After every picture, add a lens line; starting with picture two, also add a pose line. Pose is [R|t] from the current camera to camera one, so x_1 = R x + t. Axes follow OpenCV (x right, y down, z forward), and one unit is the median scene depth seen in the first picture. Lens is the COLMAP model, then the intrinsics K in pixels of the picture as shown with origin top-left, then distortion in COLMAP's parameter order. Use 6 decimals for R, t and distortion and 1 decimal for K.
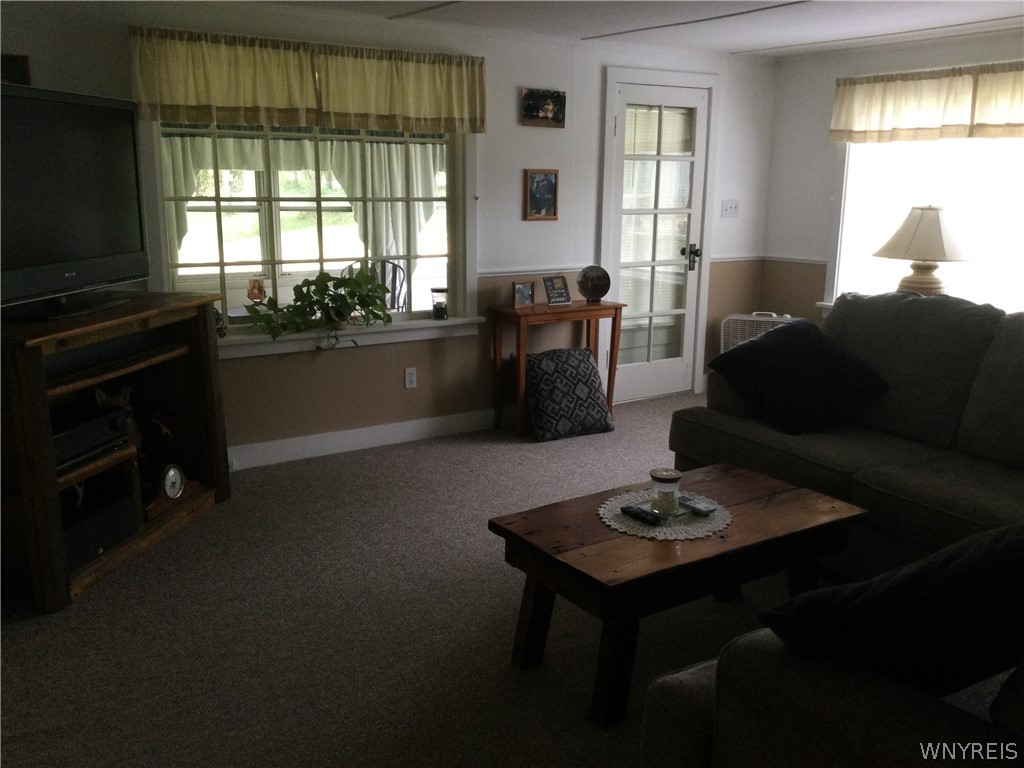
lens RADIAL K [[951.5, 0, 512.0], [0, 951.5, 384.0], [0, 0, 1]] dist [0.174315, -0.265312]
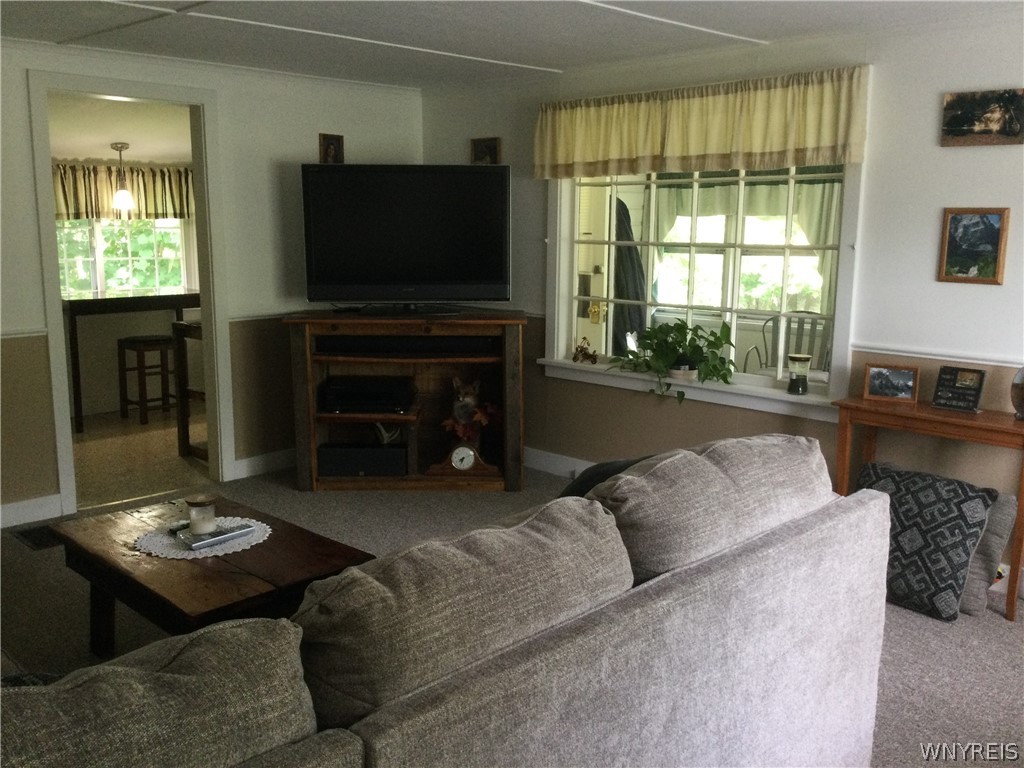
lens RADIAL K [[951.5, 0, 512.0], [0, 951.5, 384.0], [0, 0, 1]] dist [0.174315, -0.265312]
pose [[0.192836, 0.162885, -0.967617, 0.673480], [-0.213986, 0.969372, 0.120535, -0.123131], [0.957614, 0.183813, 0.221784, 0.587646]]
